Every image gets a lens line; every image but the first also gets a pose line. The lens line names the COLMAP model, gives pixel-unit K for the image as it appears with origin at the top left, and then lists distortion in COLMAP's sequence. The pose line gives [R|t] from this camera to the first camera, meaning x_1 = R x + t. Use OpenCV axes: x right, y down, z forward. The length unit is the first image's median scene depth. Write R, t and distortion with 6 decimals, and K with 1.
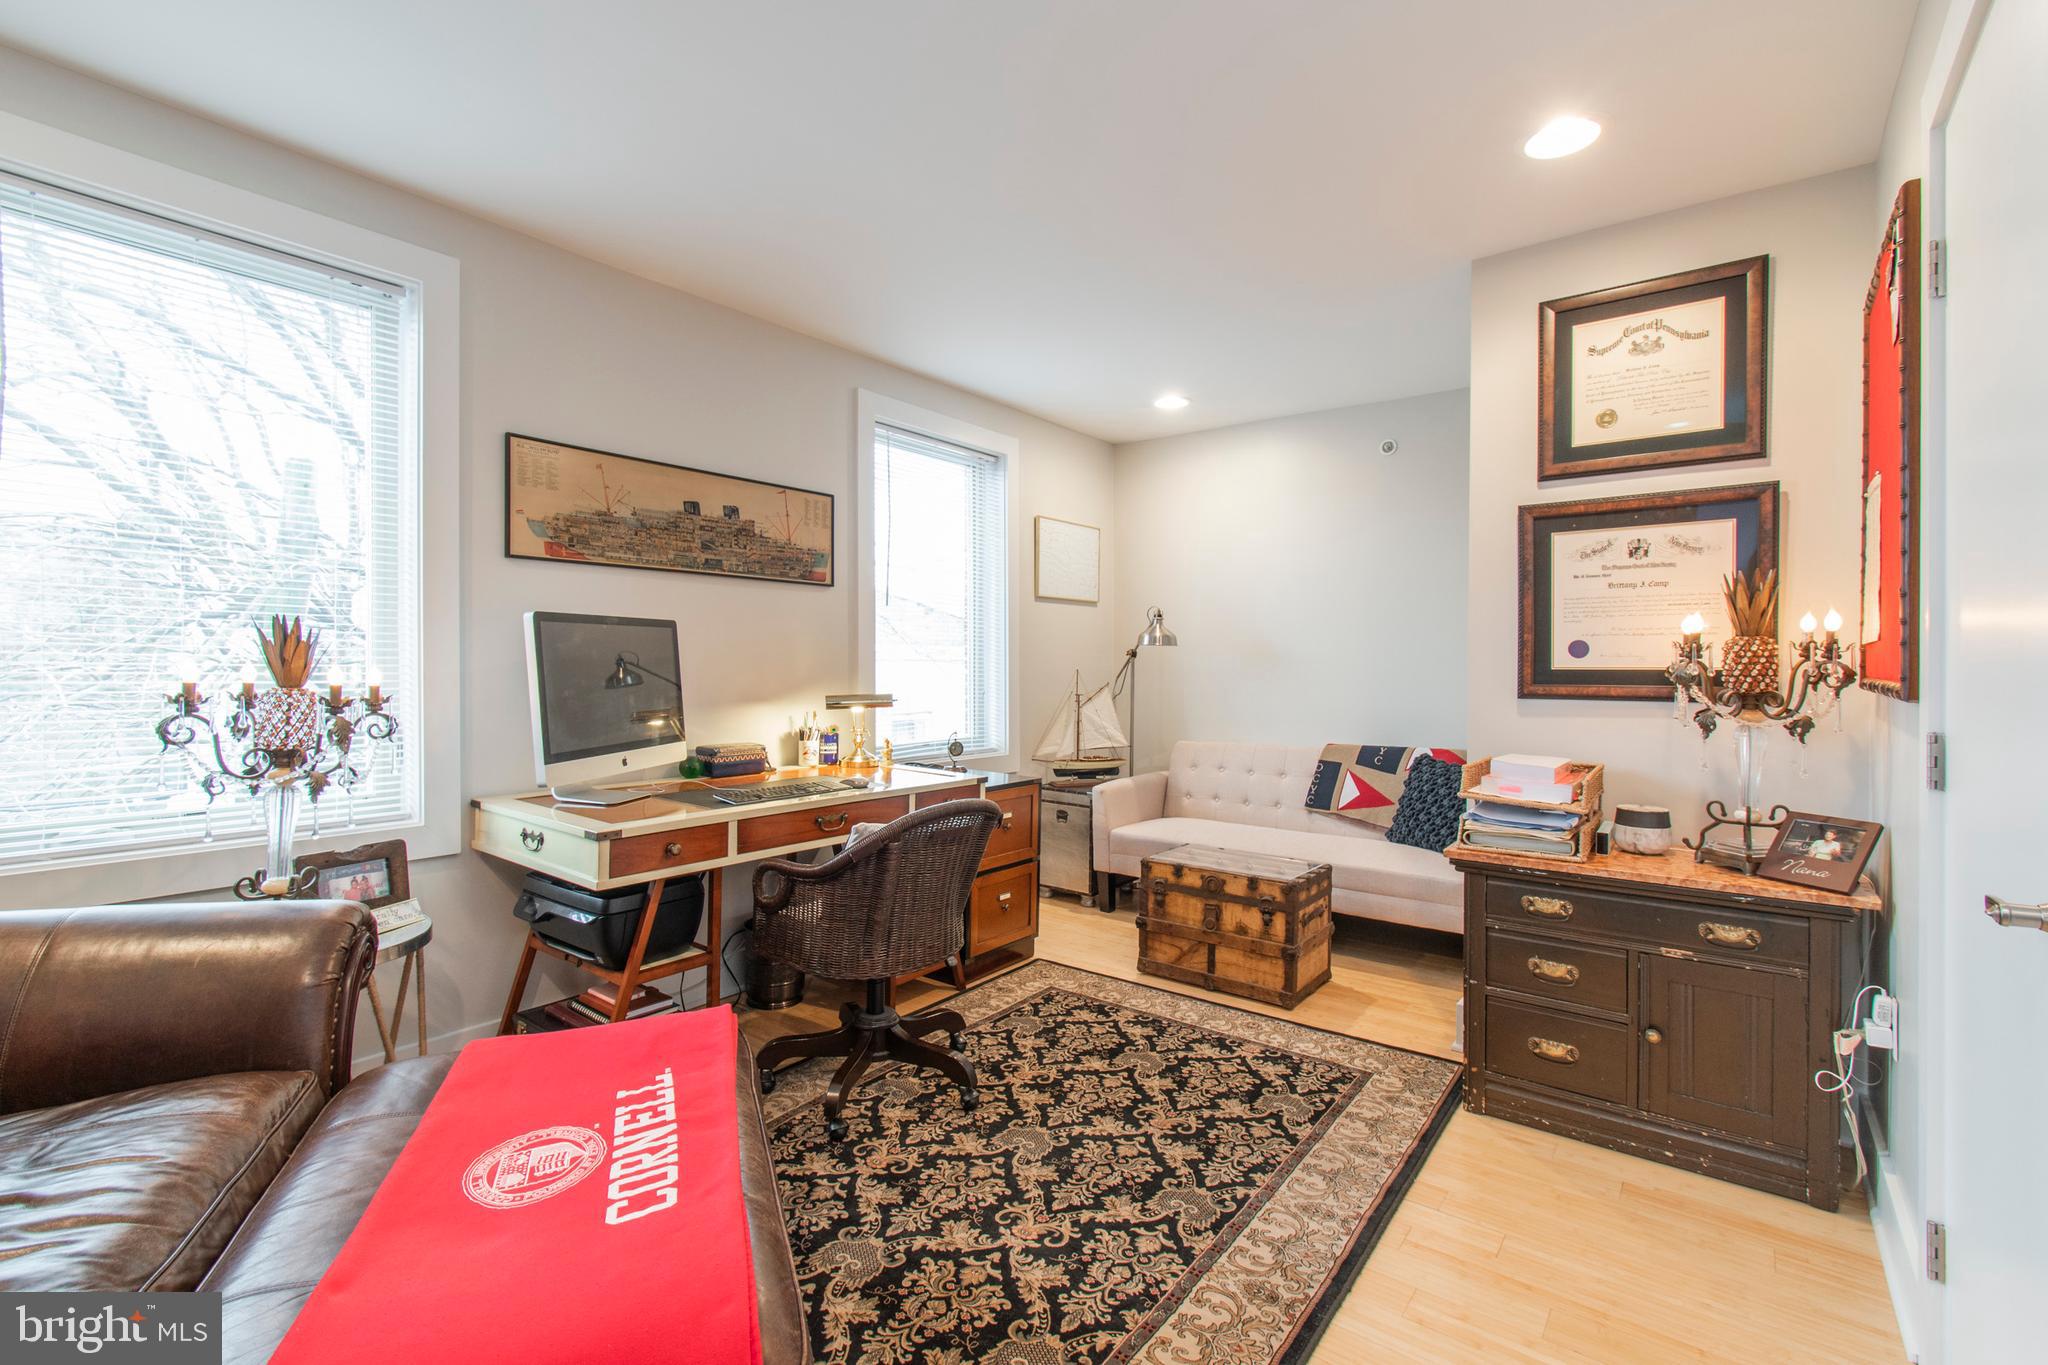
lens RADIAL K [[905.4, 0, 1026.3], [0, 905.4, 670.7], [0, 0, 1]] dist [-0.000701, -0.000712]
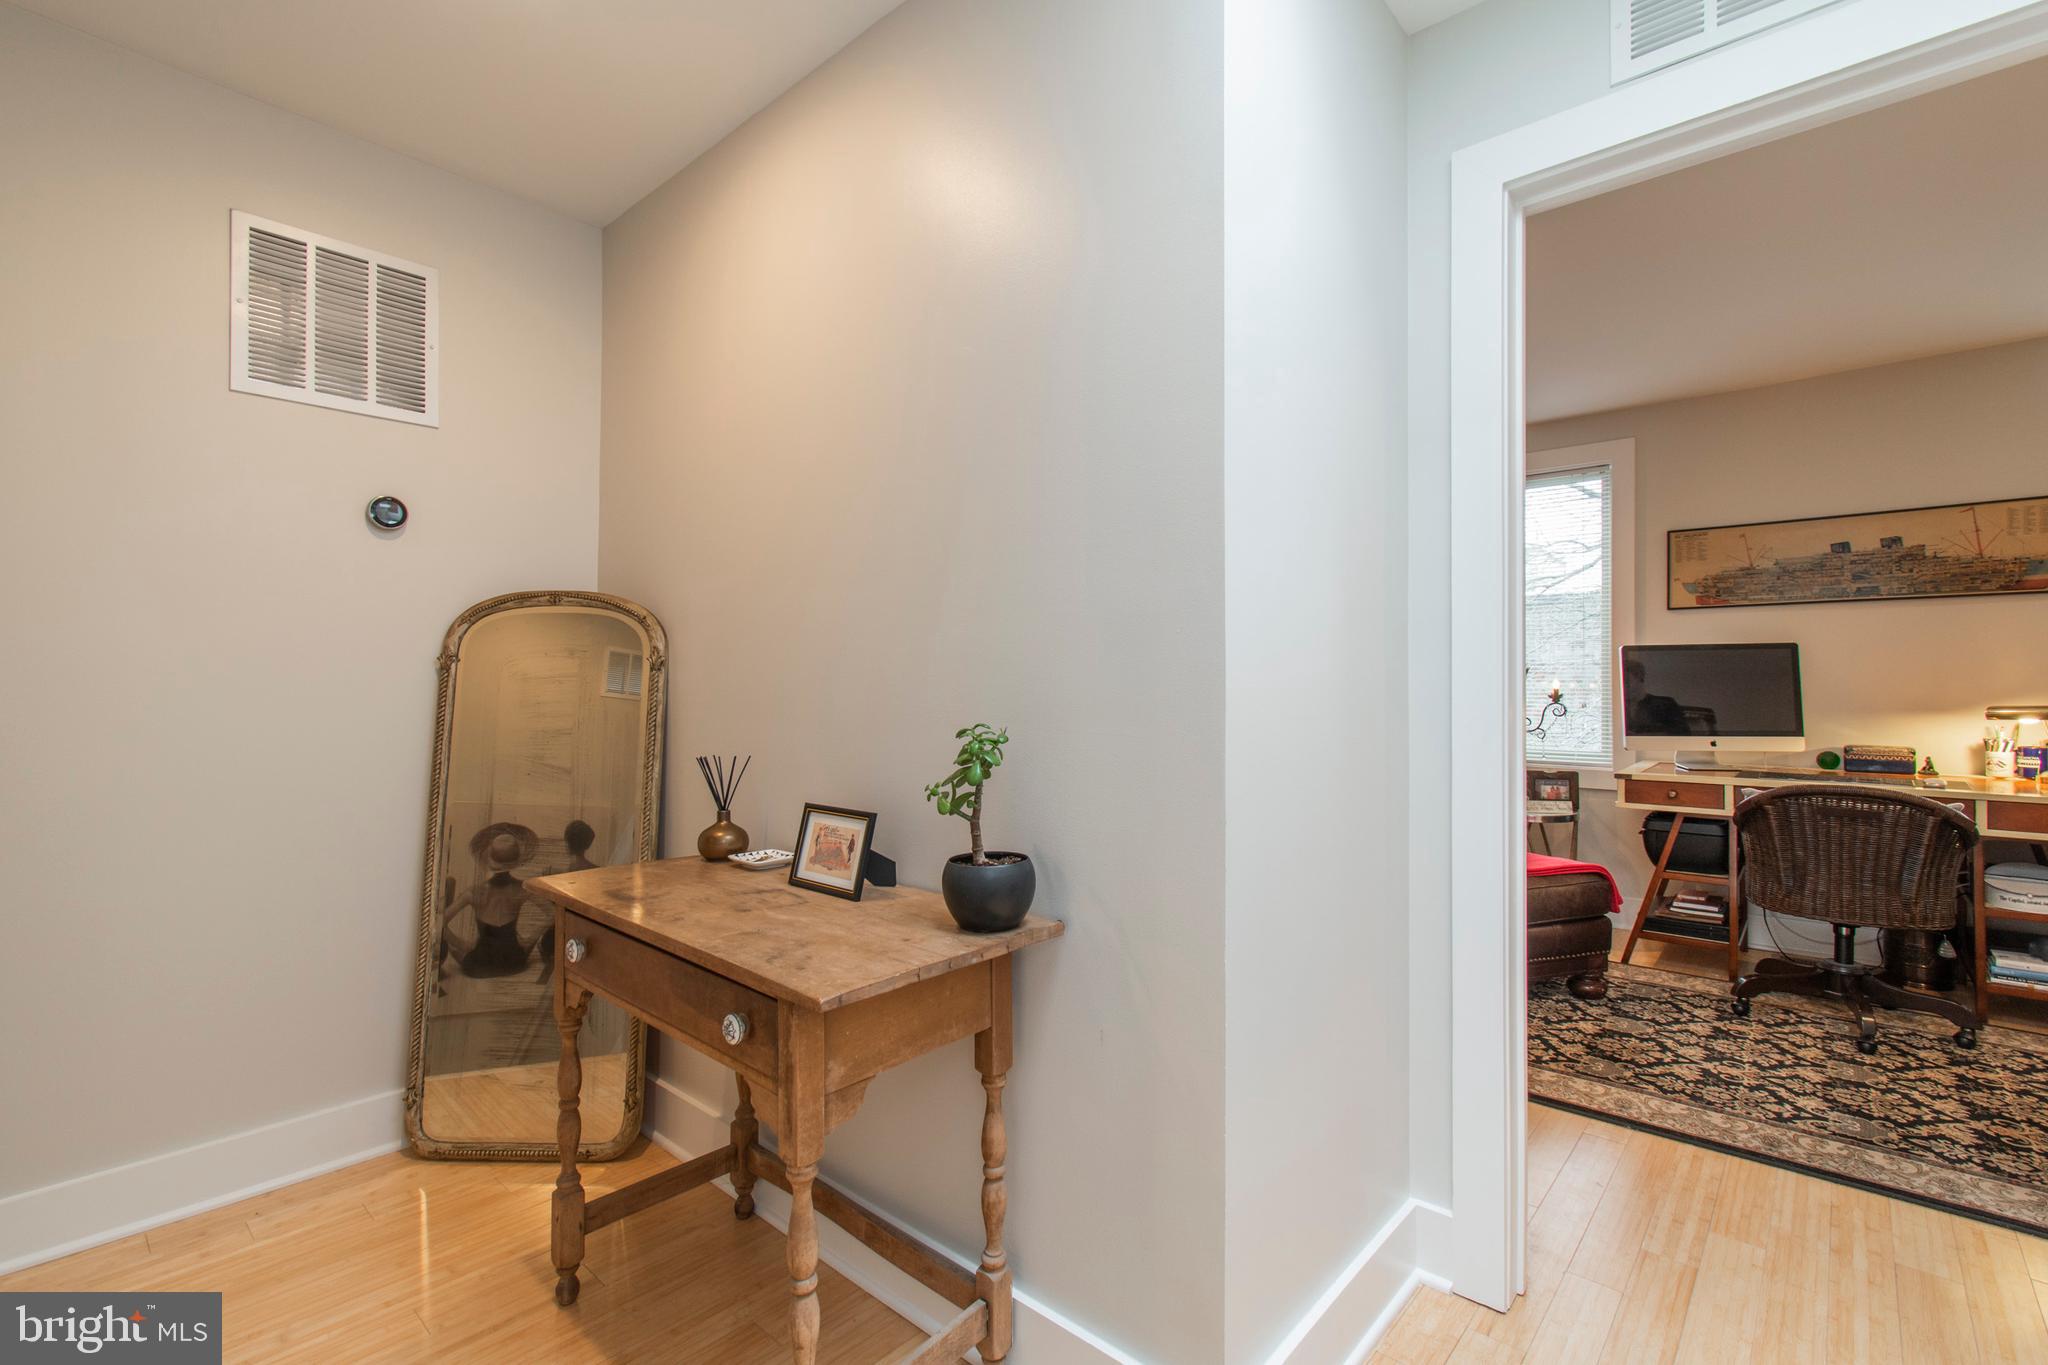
lens RADIAL K [[905.4, 0, 1030.6], [0, 905.4, 683.7], [0, 0, 1]] dist [-0.000701, -0.000712]
pose [[-0.072084, -0.009321, -0.997355, 1.399481], [-0.009948, 0.999913, -0.008626, 0.035839], [0.997349, 0.009299, -0.072170, 0.009656]]
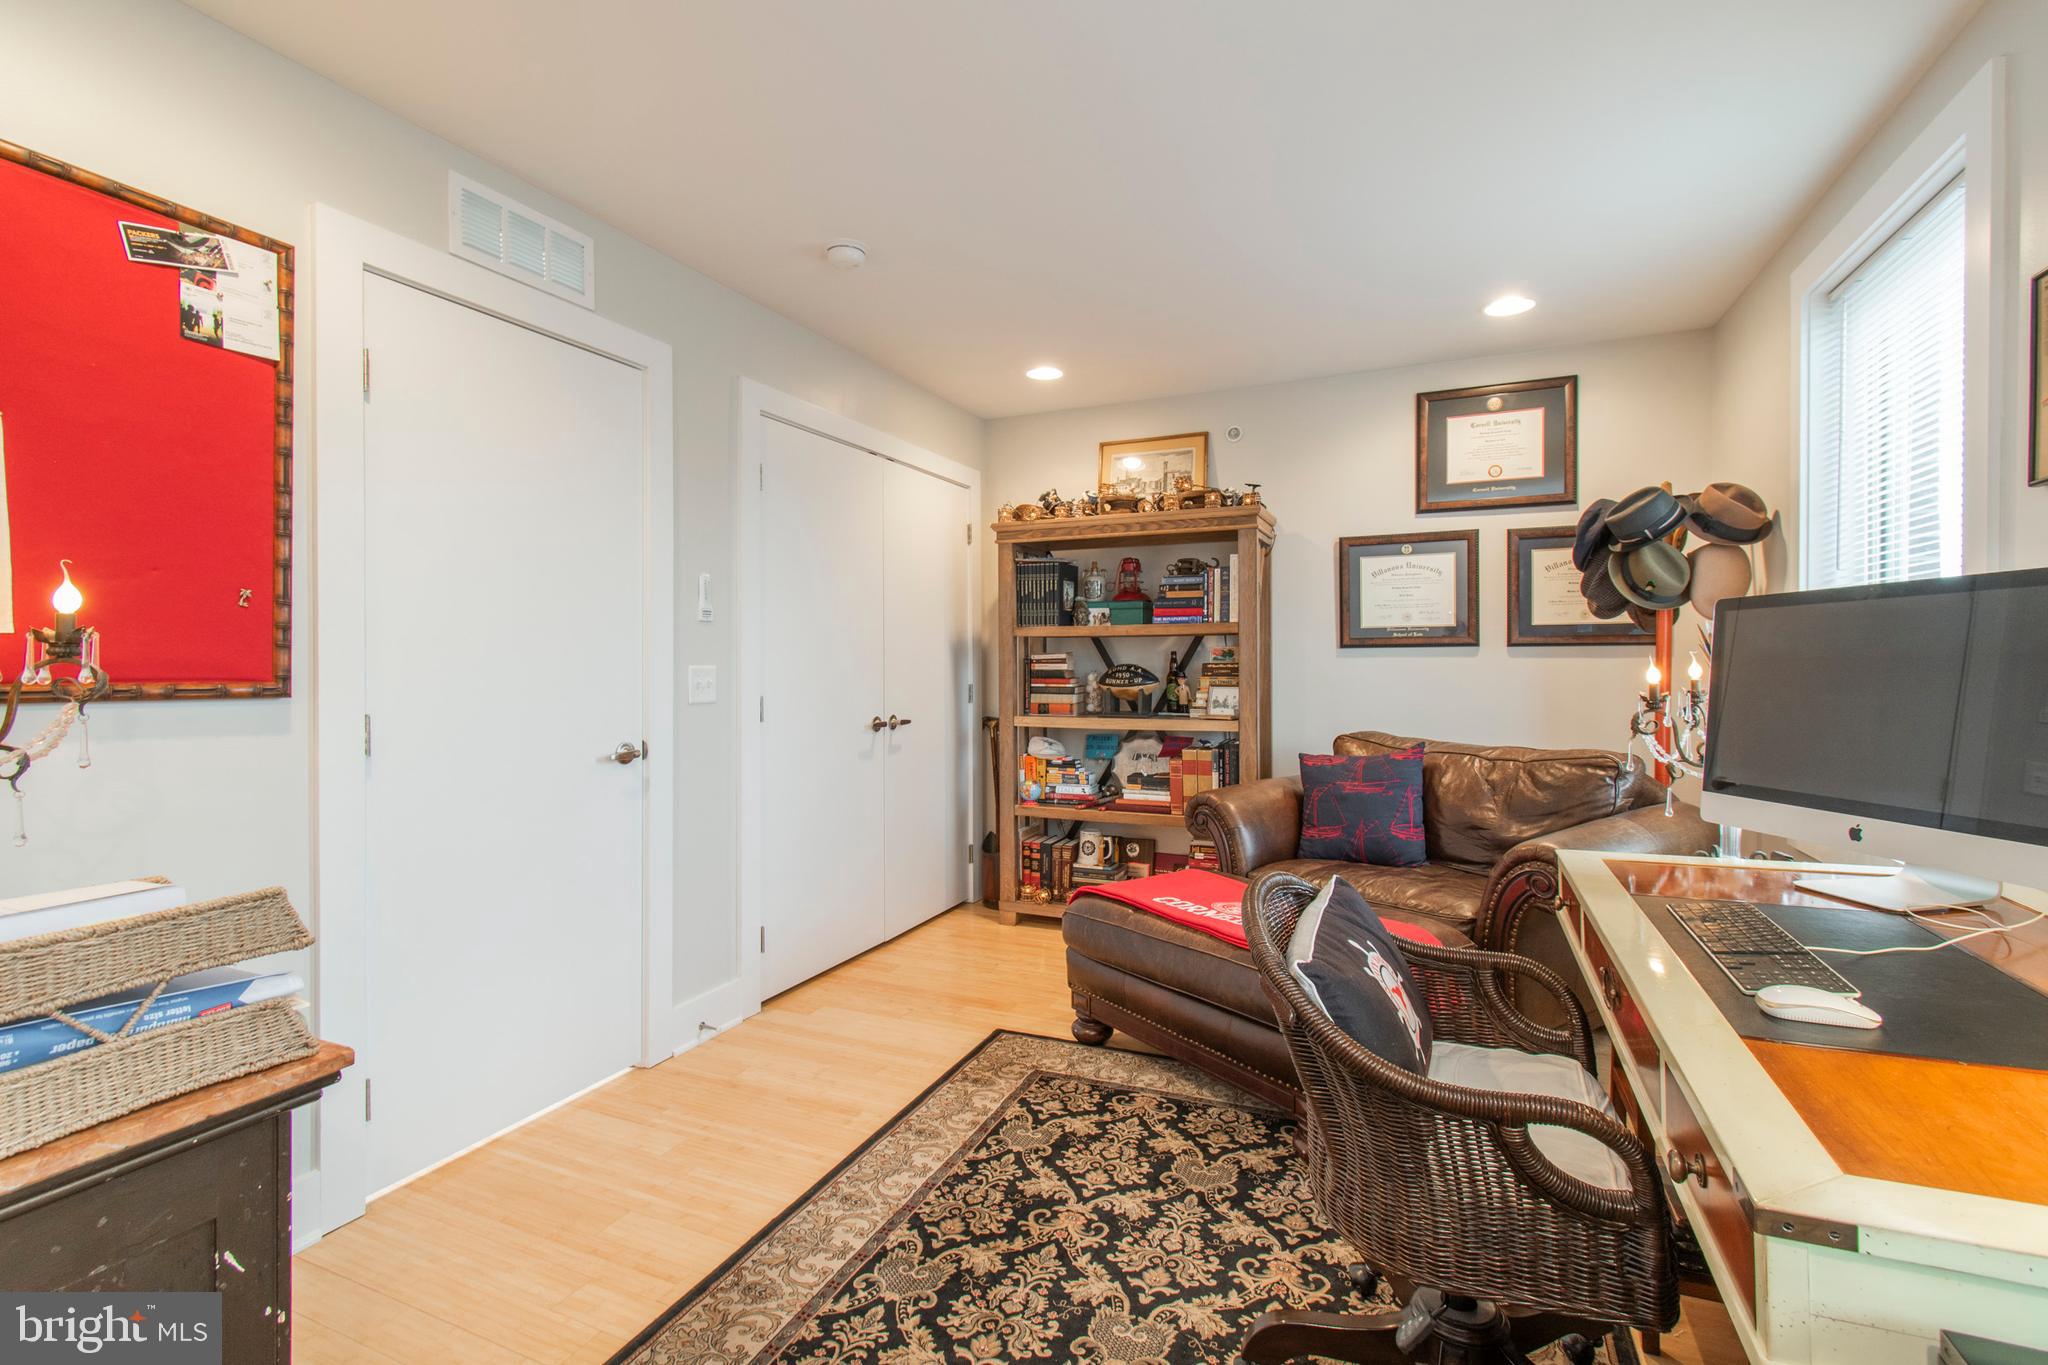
lens RADIAL K [[905.4, 0, 1038.2], [0, 905.4, 670.2], [0, 0, 1]] dist [-0.000701, -0.000712]
pose [[-0.968416, 0.001377, -0.249338, 0.270363], [-0.002853, 0.999858, 0.016604, -0.014409], [0.249325, 0.016791, -0.968274, 1.839373]]
